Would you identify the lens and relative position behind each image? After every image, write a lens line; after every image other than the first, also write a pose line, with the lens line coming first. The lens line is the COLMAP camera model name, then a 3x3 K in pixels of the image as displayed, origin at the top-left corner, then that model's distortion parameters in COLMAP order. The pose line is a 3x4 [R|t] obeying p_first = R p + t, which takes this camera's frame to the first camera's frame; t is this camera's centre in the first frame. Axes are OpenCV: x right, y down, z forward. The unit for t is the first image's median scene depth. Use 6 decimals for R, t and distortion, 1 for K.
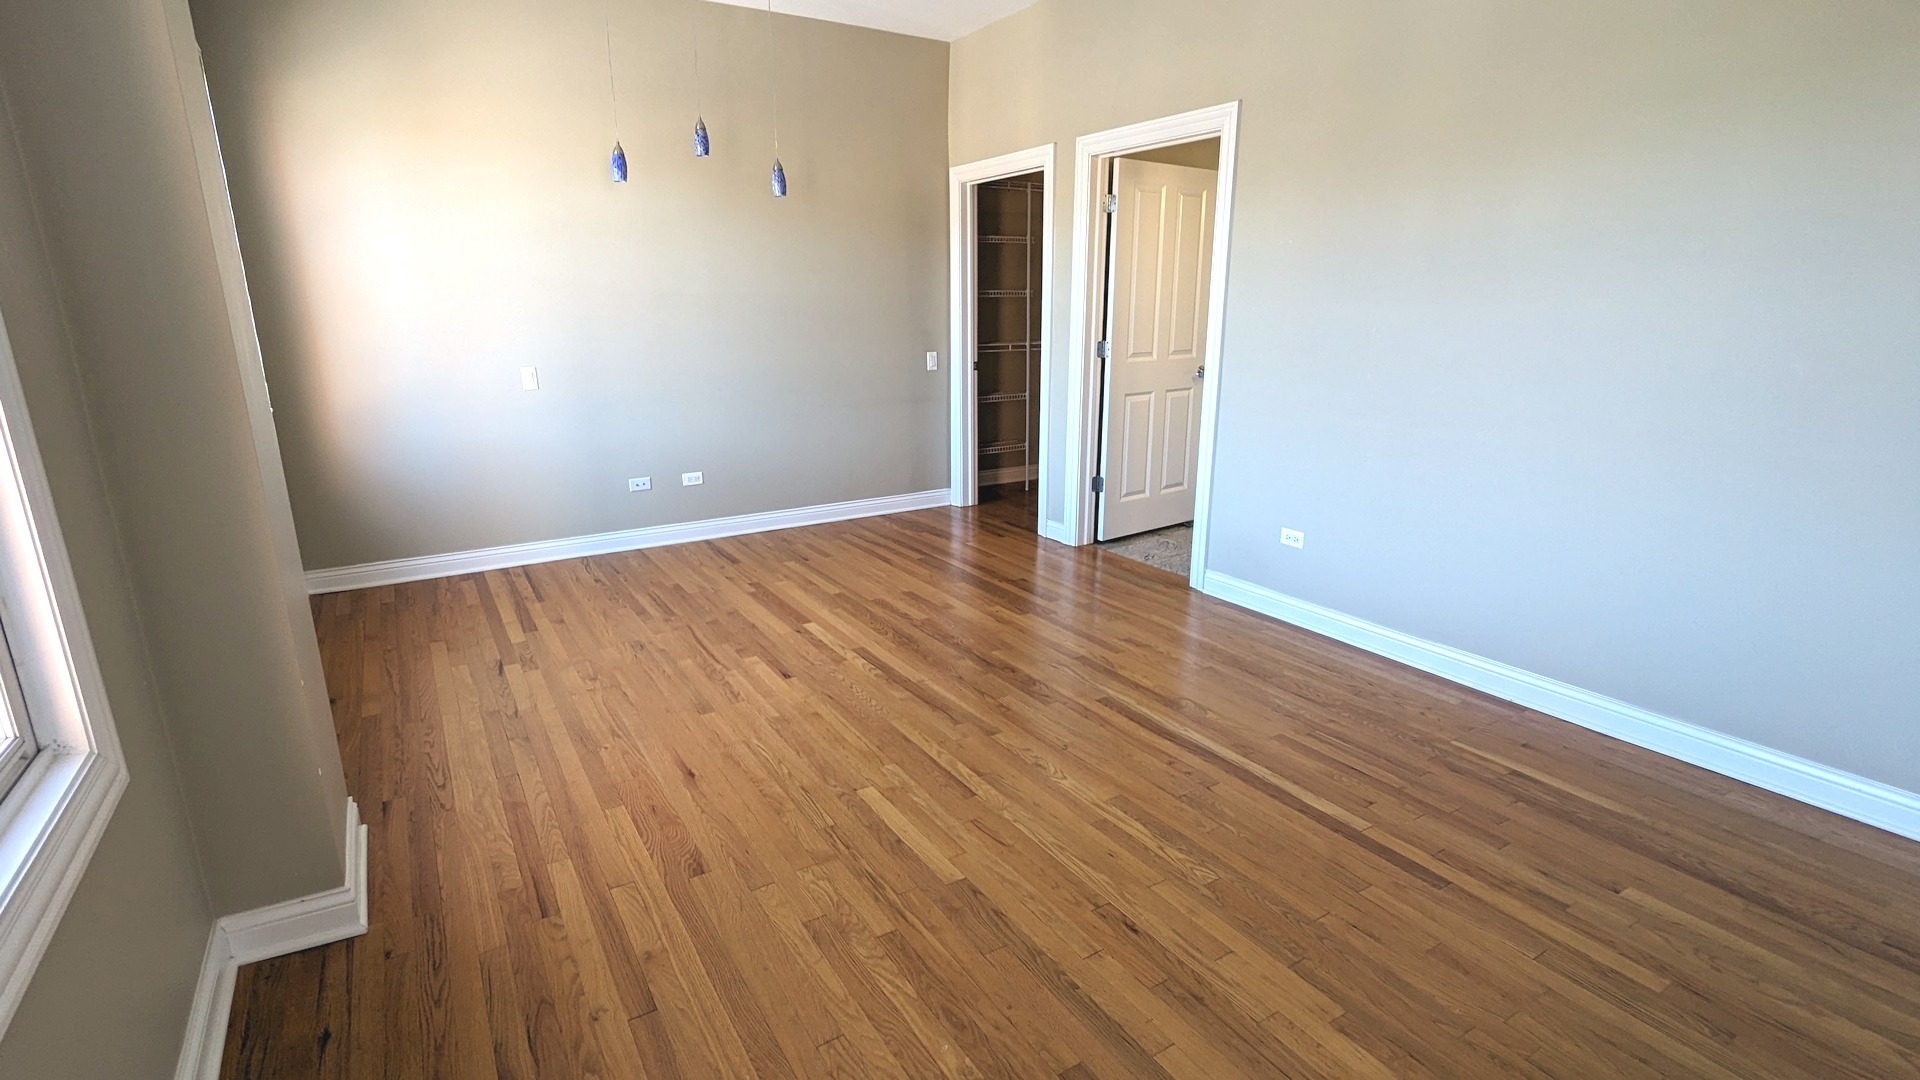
lens RADIAL K [[901.5, 0, 966.7], [0, 901.5, 538.1], [0, 0, 1]] dist [-0.002088, -0.000322]
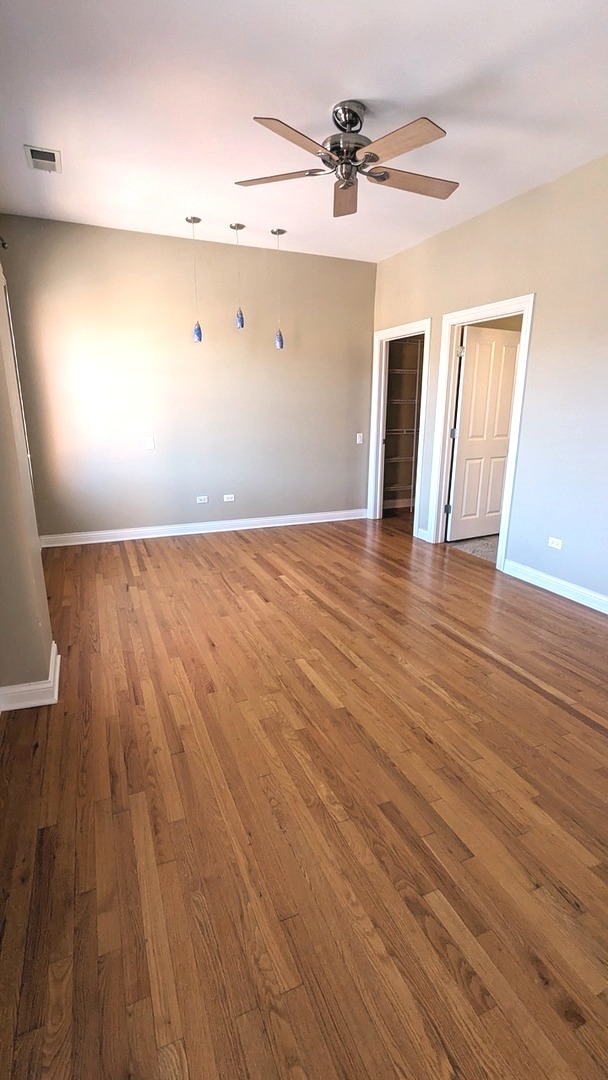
lens RADIAL K [[507.1, 0, 309.4], [0, 507.1, 540.0], [0, 0, 1]] dist [-0.002088, -0.000322]
pose [[0.987363, 0.049075, -0.150683, 0.041378], [-0.048749, 0.998794, 0.005856, 0.011993], [0.150789, 0.001564, 0.988565, -0.045010]]
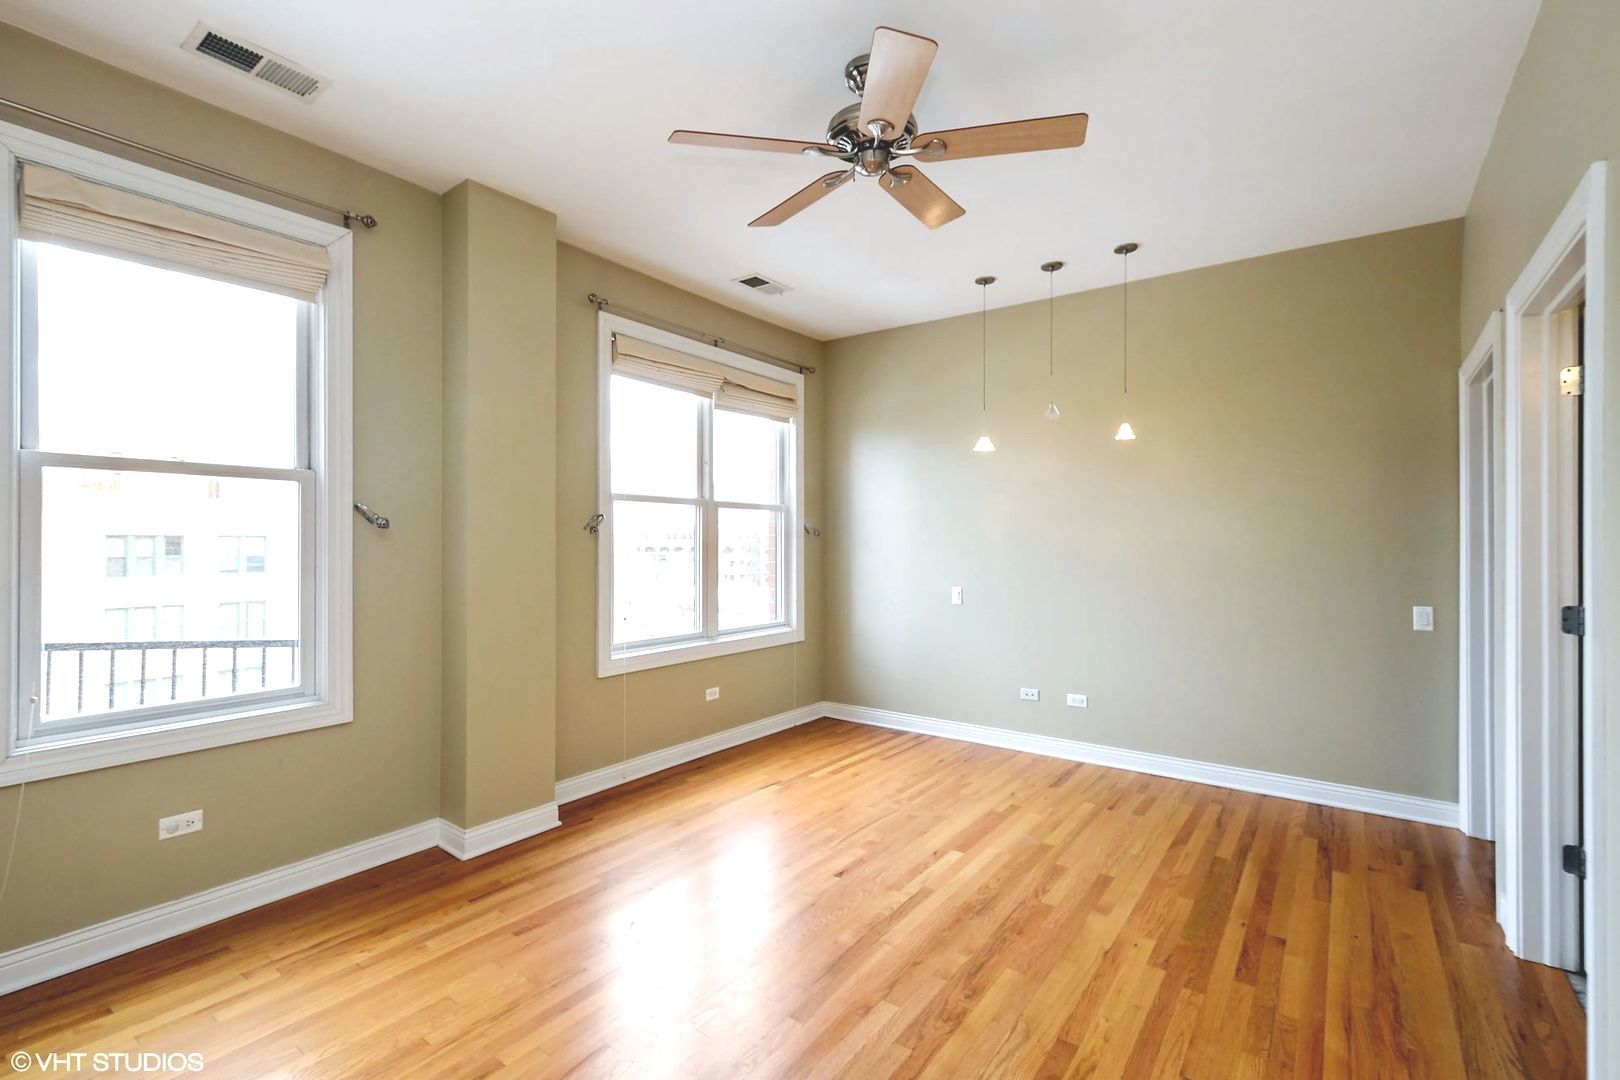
lens RADIAL K [[727.6, 0, 801.5], [0, 727.6, 539.3], [0, 0, 1]] dist [0.009300, -0.000633]
pose [[0.360343, 0.000947, -0.932820, 0.552224], [-0.241841, 0.965902, -0.092441, -0.132110], [0.900925, 0.258905, 0.348285, 0.514432]]
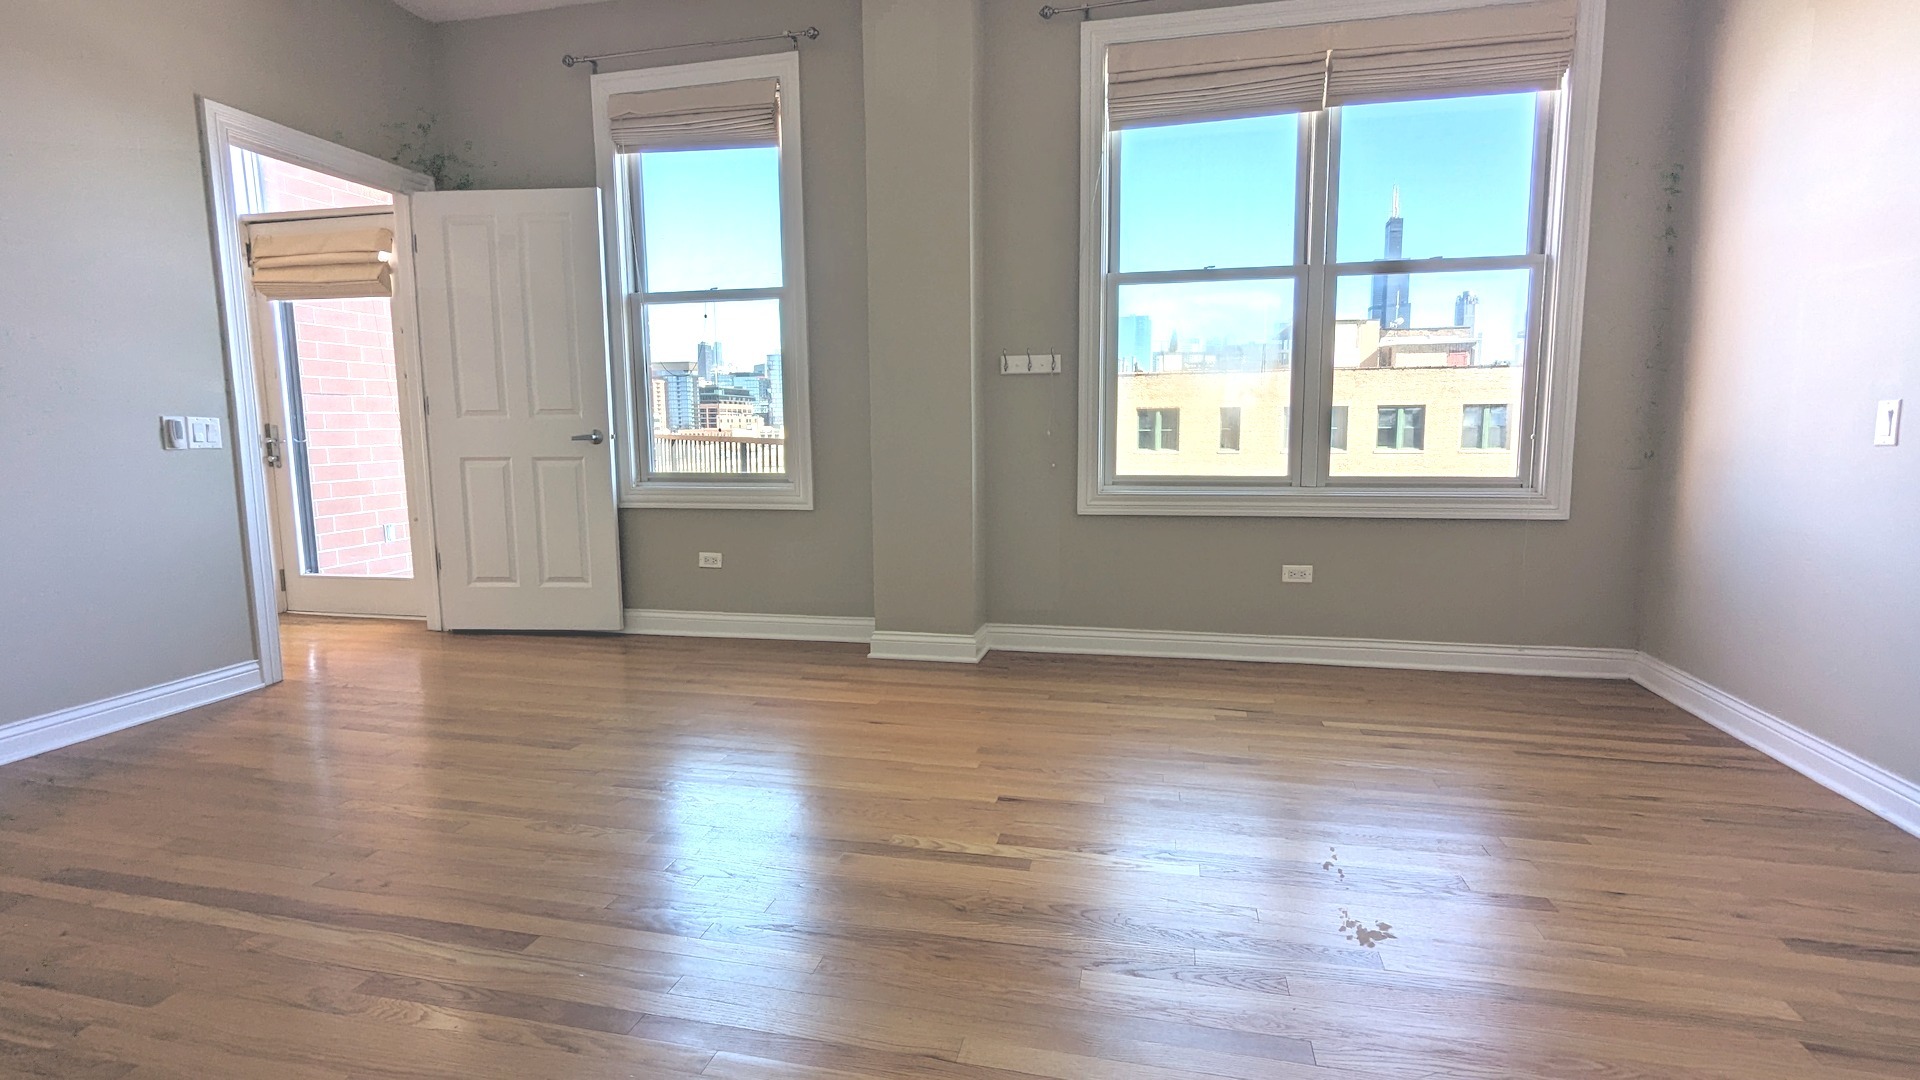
lens RADIAL K [[901.5, 0, 952.8], [0, 901.5, 538.6], [0, 0, 1]] dist [-0.002088, -0.000322]
pose [[-0.708769, 0.100627, -0.698227, 0.284993], [-0.168858, 0.936801, 0.306417, -0.233220], [0.684934, 0.335080, -0.646983, 1.267093]]
